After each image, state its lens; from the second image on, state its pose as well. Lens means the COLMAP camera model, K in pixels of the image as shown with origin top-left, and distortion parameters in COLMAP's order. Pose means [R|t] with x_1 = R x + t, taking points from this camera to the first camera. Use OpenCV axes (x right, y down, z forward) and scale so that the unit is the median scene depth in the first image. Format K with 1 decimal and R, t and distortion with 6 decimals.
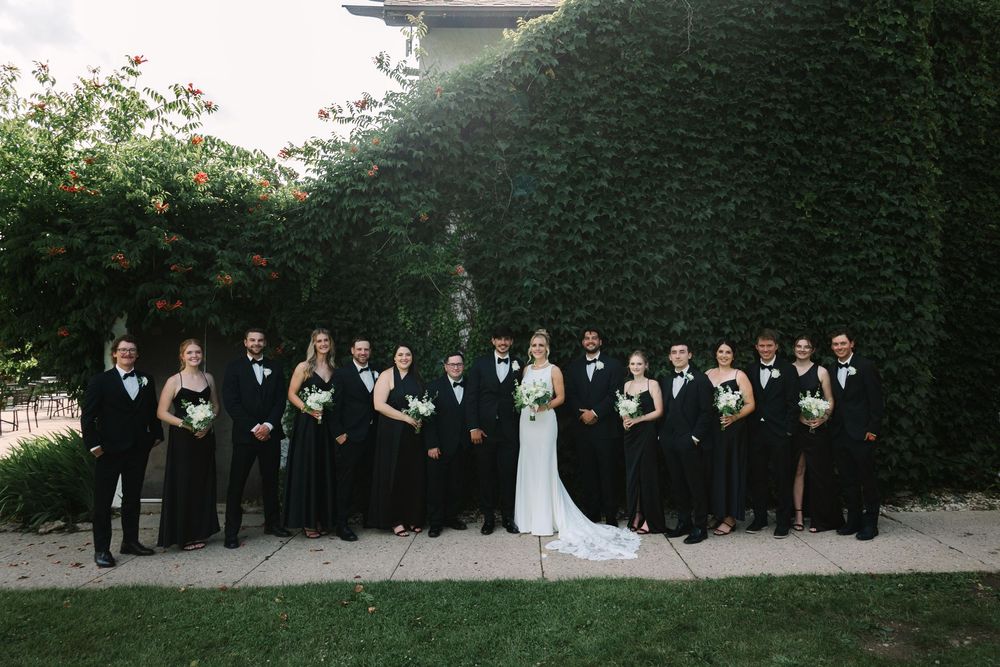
lens RADIAL K [[698.8, 0, 549.1], [0, 698.8, 401.5], [0, 0, 1]] dist [-0.004700, -0.002400]
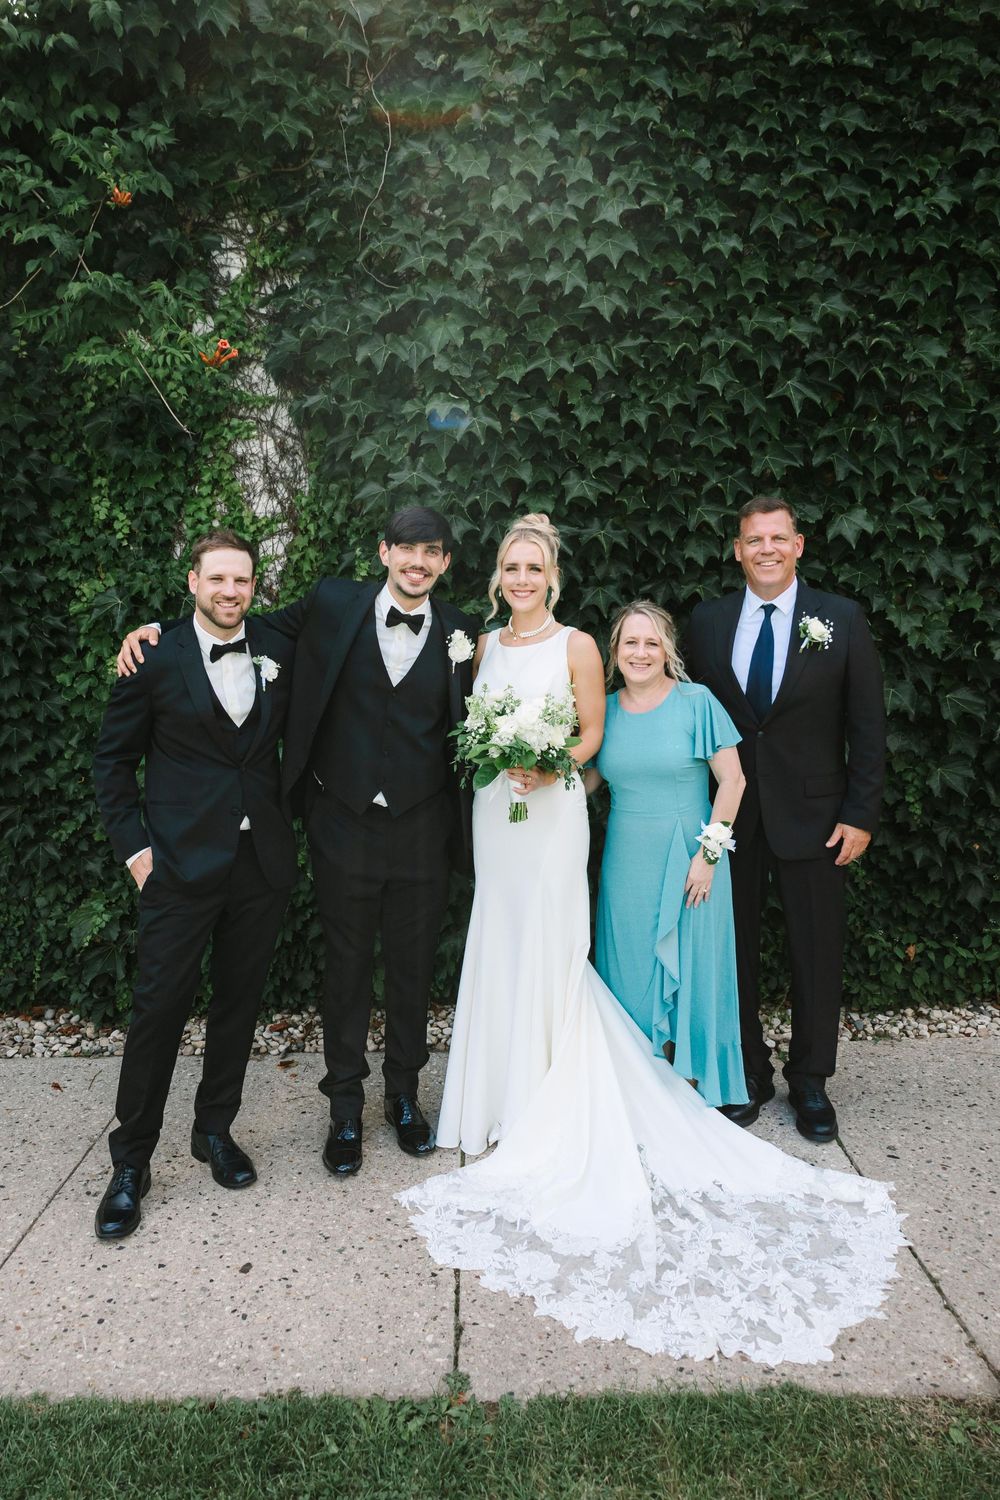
lens RADIAL K [[1041.1, 0, 496.3], [0, 1041.1, 697.2], [0, 0, 1]] dist [0.022609, -0.020439]
pose [[0.999891, -0.004582, -0.014029, 0.007583], [0.004756, 0.999911, 0.012434, -0.025081], [0.013971, -0.012500, 0.999824, 0.458180]]
